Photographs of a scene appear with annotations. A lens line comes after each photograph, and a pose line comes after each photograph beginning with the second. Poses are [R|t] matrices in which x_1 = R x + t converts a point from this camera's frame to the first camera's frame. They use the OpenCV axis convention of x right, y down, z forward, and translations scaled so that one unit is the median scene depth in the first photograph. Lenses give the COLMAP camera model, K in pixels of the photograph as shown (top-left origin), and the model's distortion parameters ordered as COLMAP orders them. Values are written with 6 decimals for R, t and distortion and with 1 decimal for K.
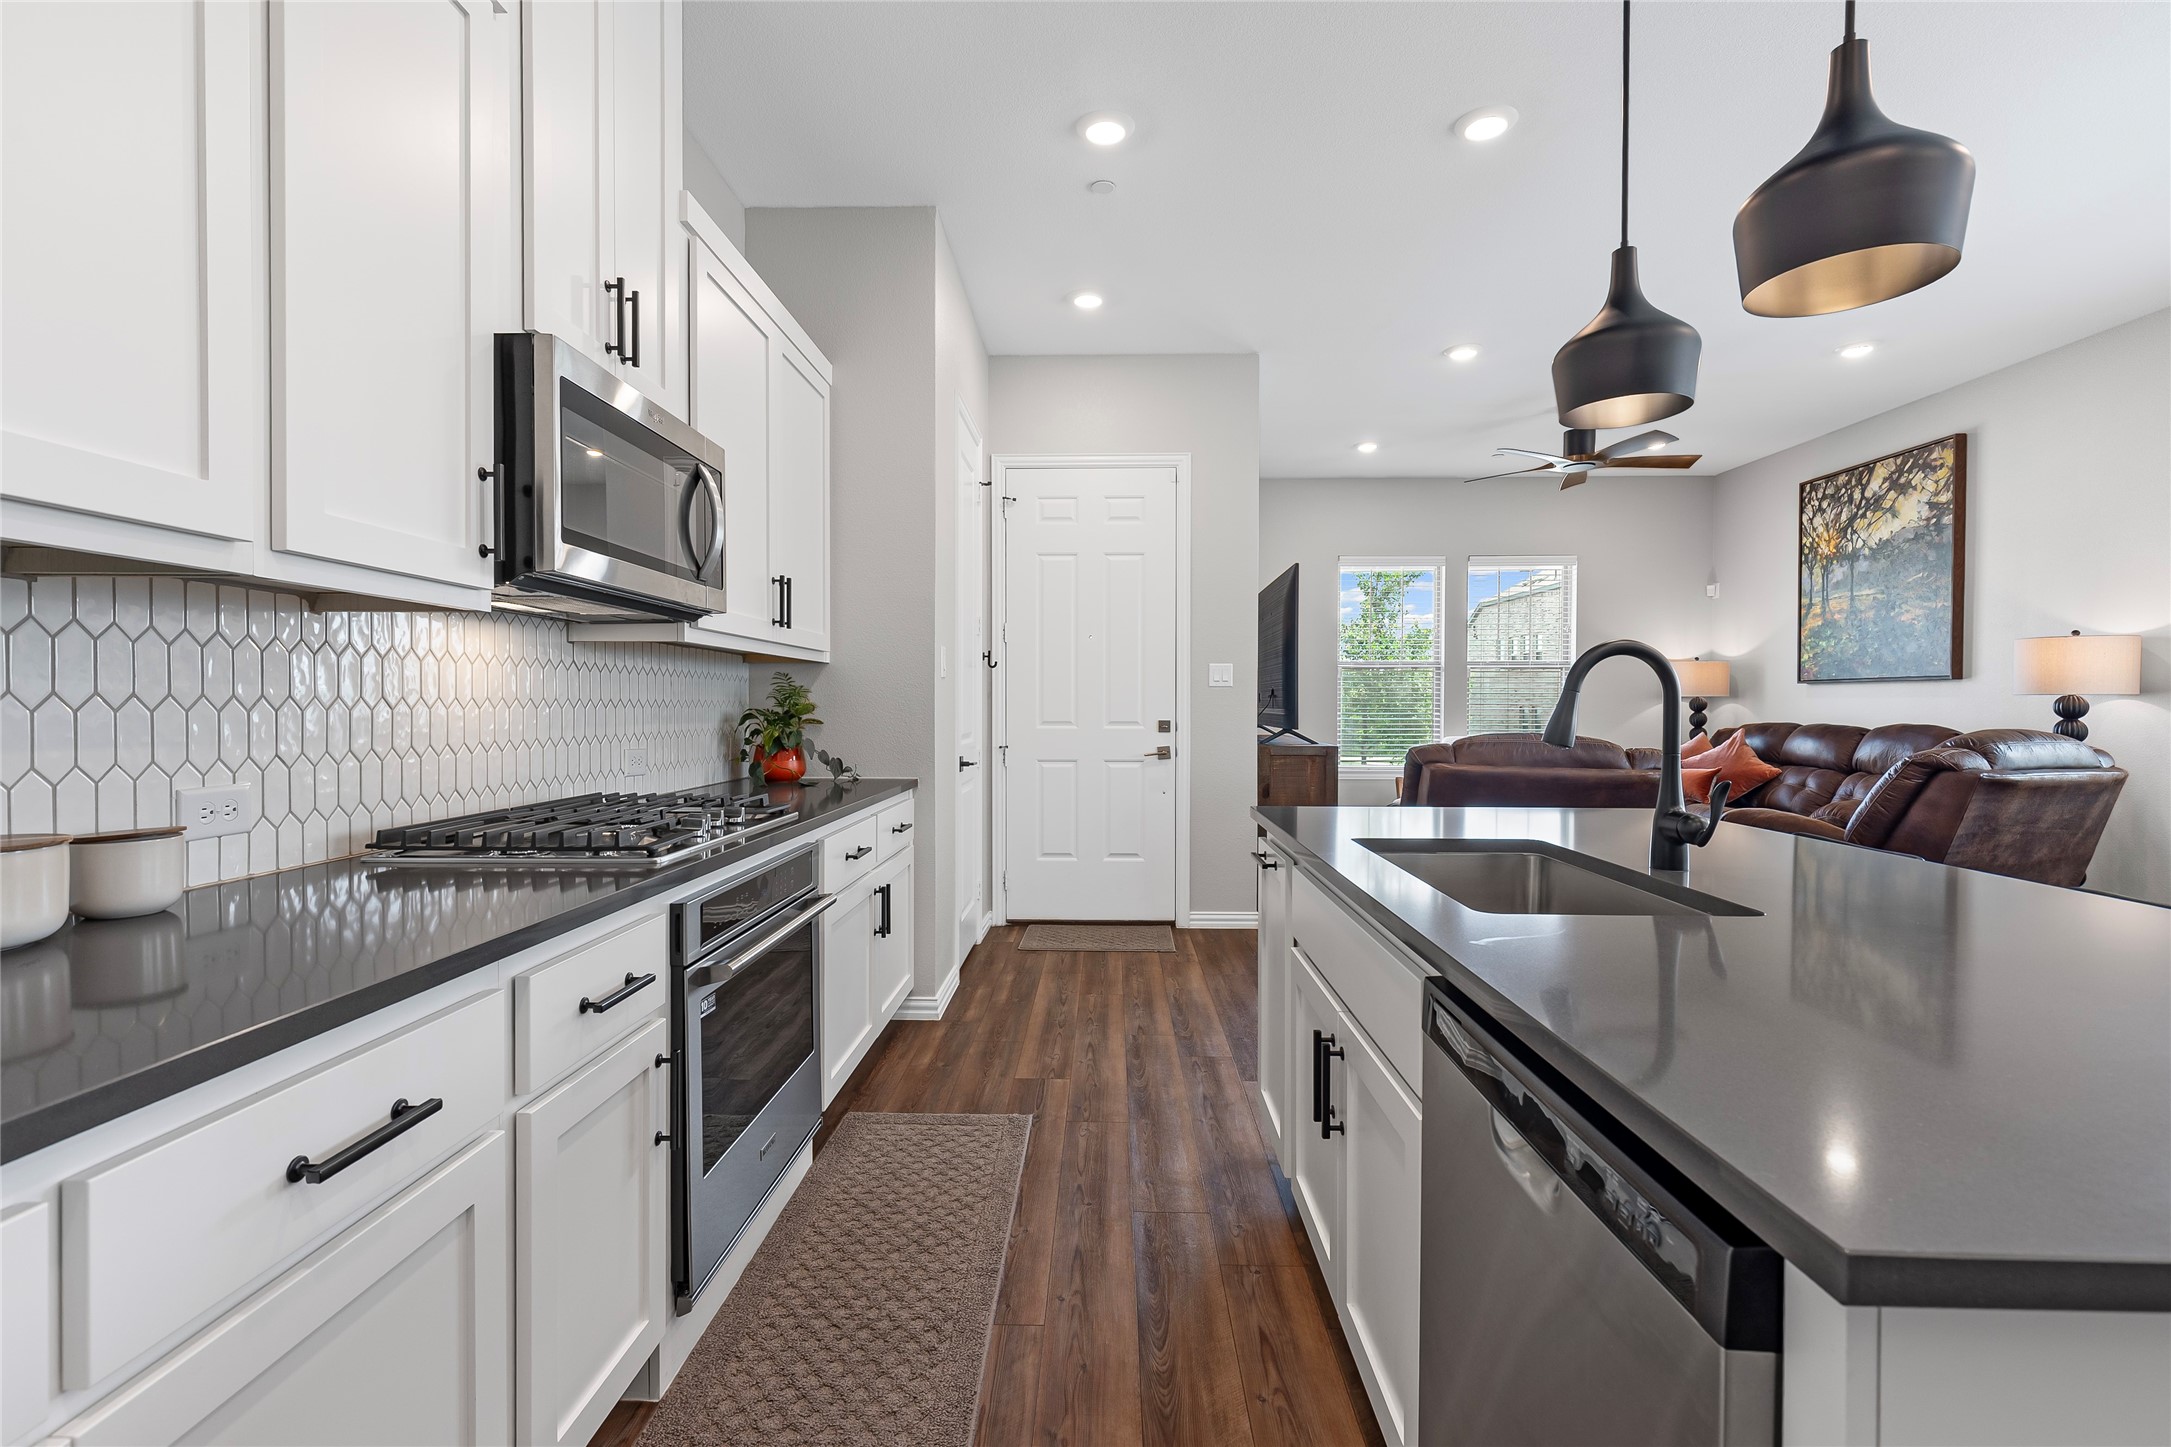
lens RADIAL K [[969.6, 0, 1084.0], [0, 969.6, 719.4], [0, 0, 1]] dist [0.002166, -0.000374]
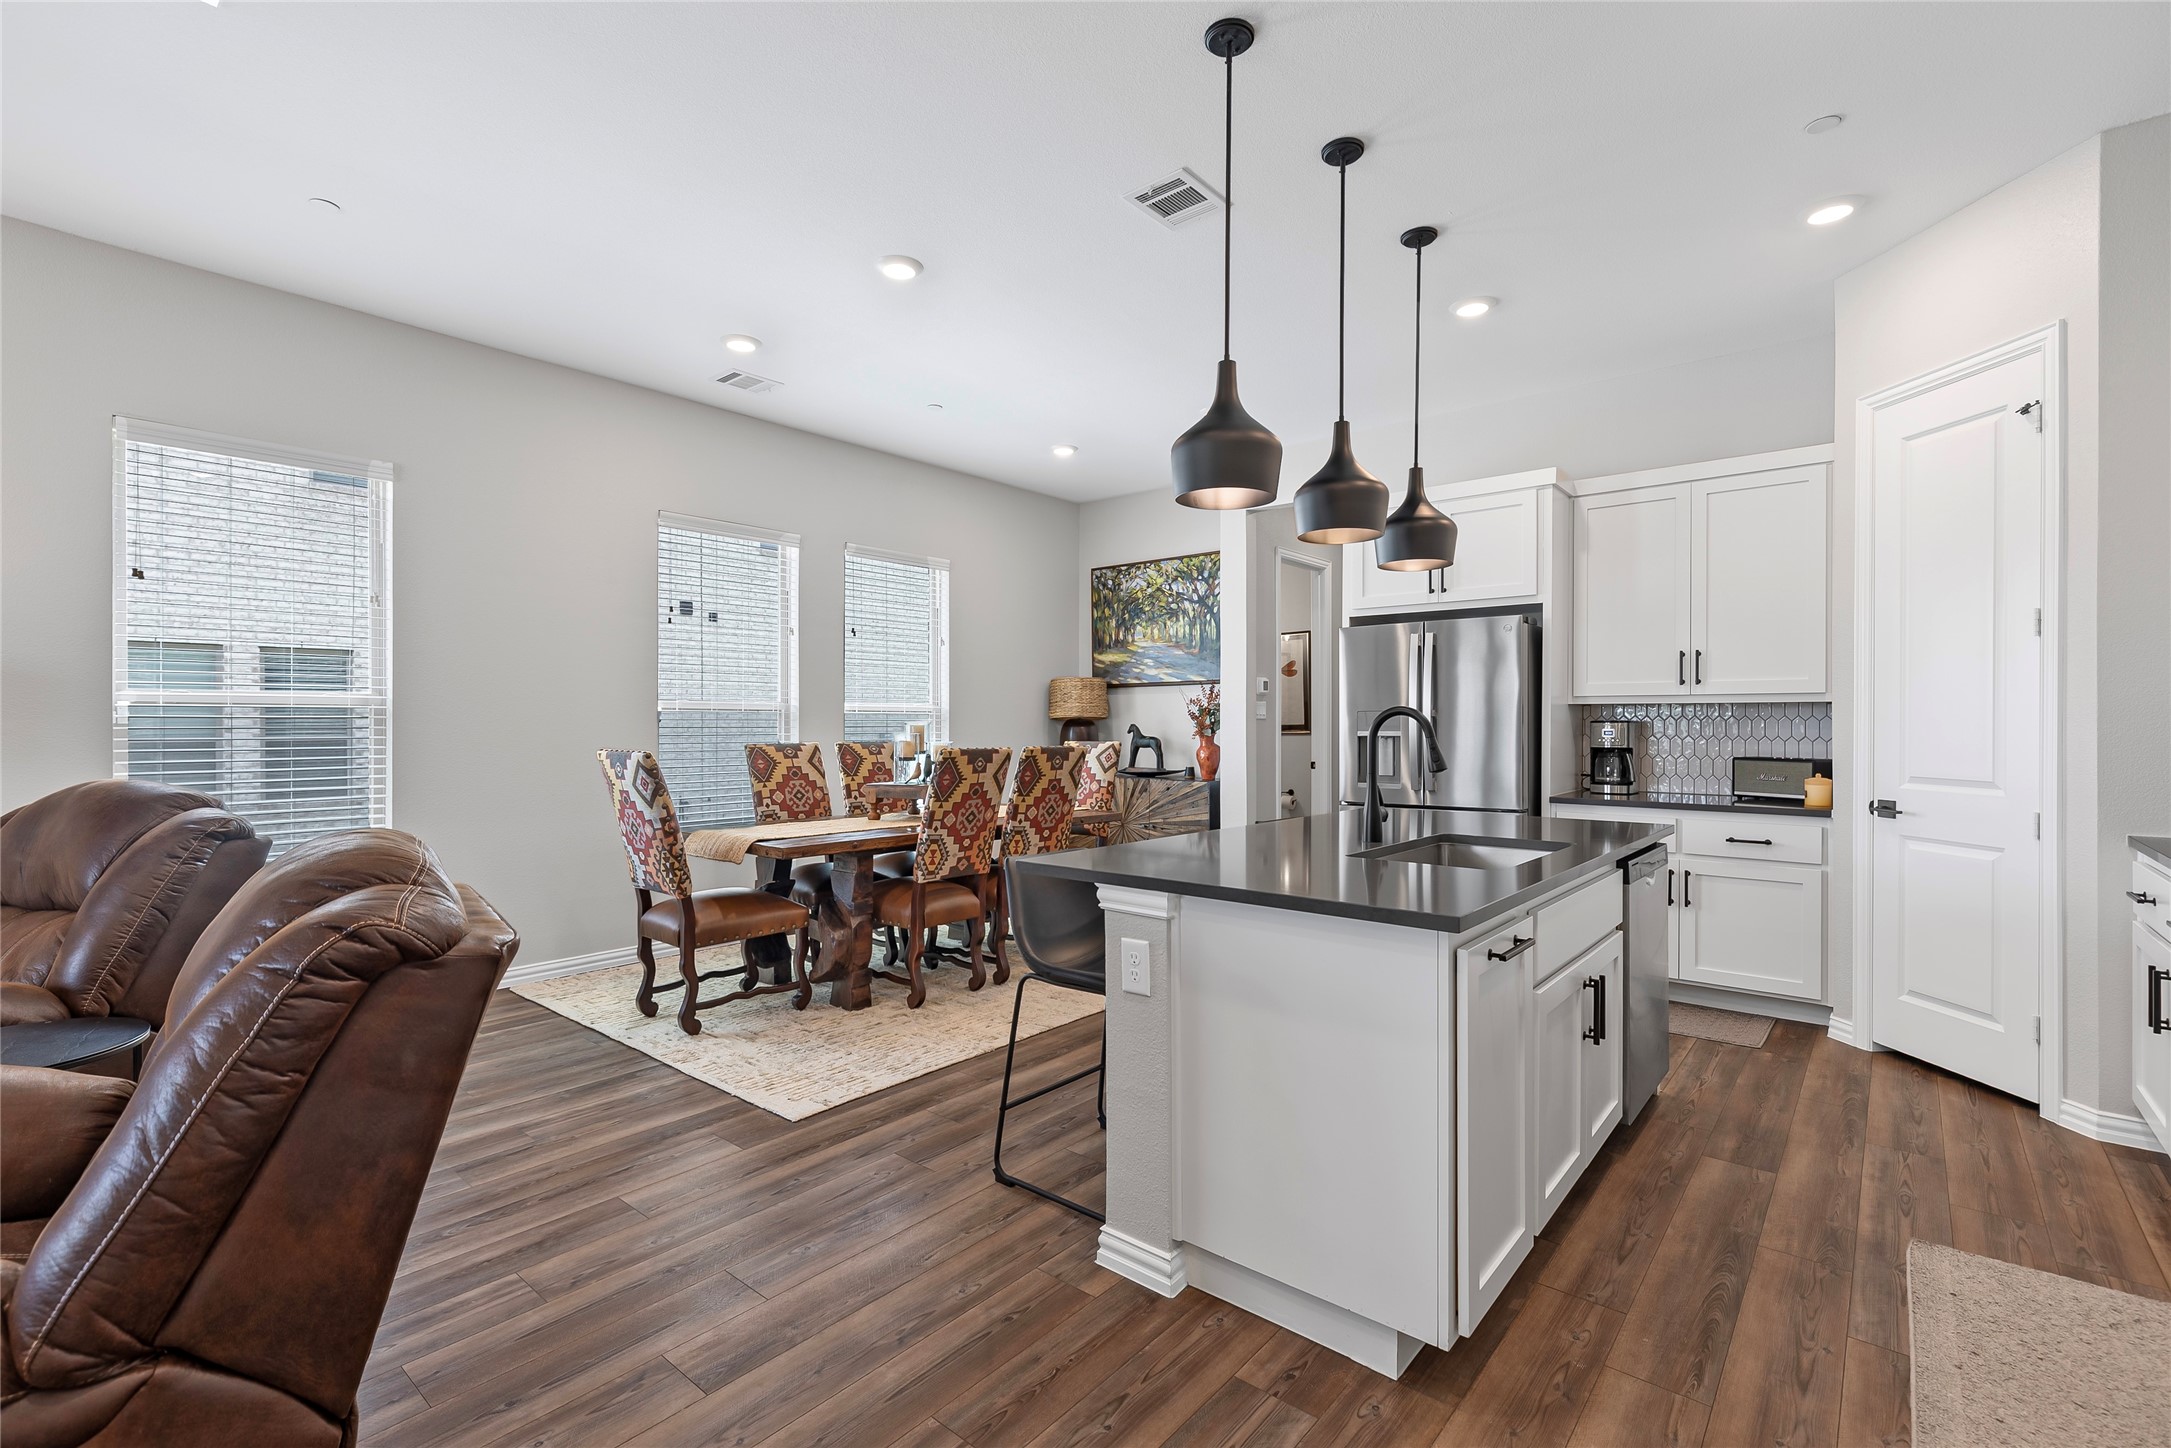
lens RADIAL K [[969.6, 0, 1070.4], [0, 969.6, 729.3], [0, 0, 1]] dist [0.002166, -0.000374]
pose [[-0.777370, -0.004062, 0.629030, -0.013164], [0.008775, 0.999812, 0.017301, -0.020218], [-0.628982, 0.018969, -0.777188, 0.671000]]
